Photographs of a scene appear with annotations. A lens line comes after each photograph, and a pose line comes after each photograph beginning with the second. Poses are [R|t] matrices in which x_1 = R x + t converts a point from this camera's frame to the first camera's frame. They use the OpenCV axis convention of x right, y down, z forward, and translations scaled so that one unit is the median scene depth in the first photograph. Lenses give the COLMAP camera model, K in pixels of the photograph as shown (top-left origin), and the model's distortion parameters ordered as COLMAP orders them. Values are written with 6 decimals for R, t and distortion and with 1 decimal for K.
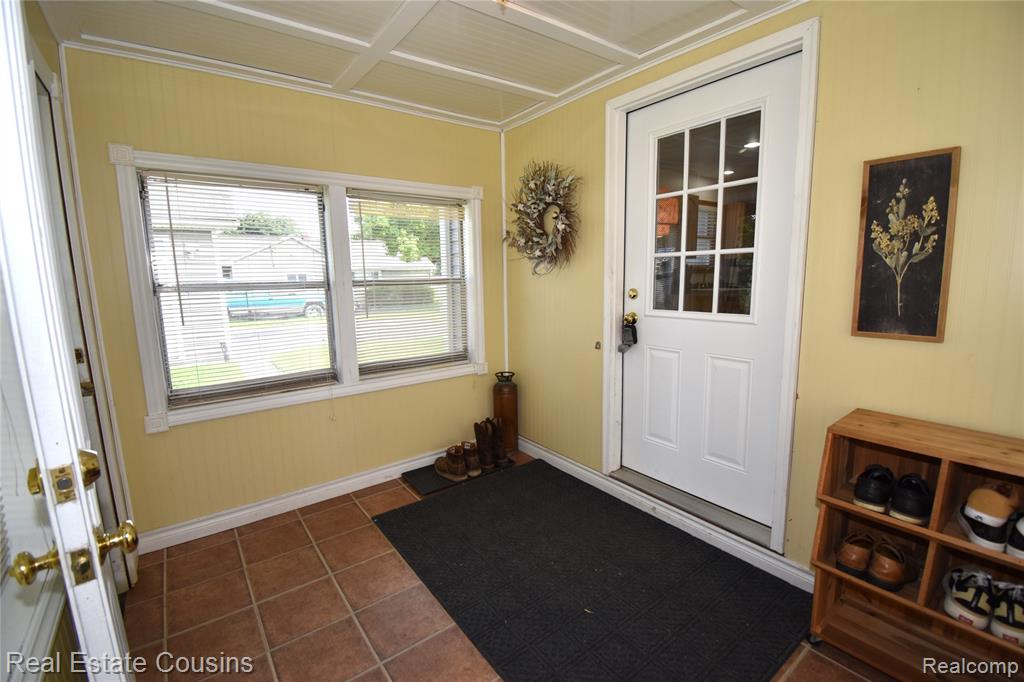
lens RADIAL K [[448.2, 0, 517.2], [0, 448.2, 337.8], [0, 0, 1]] dist [0.020672, -0.025767]
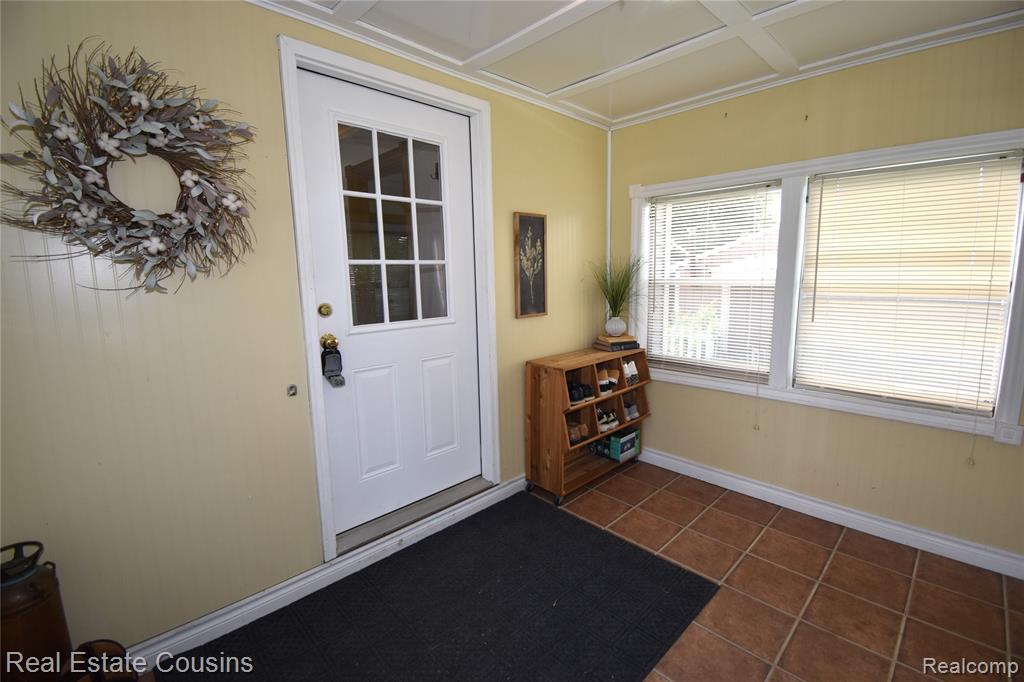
lens RADIAL K [[448.2, 0, 517.2], [0, 448.2, 337.8], [0, 0, 1]] dist [0.020672, -0.025767]
pose [[-0.122926, -0.120068, 0.985126, -0.646598], [0.164178, 0.976516, 0.139505, -0.123979], [-0.978742, 0.178884, -0.100326, 0.896238]]
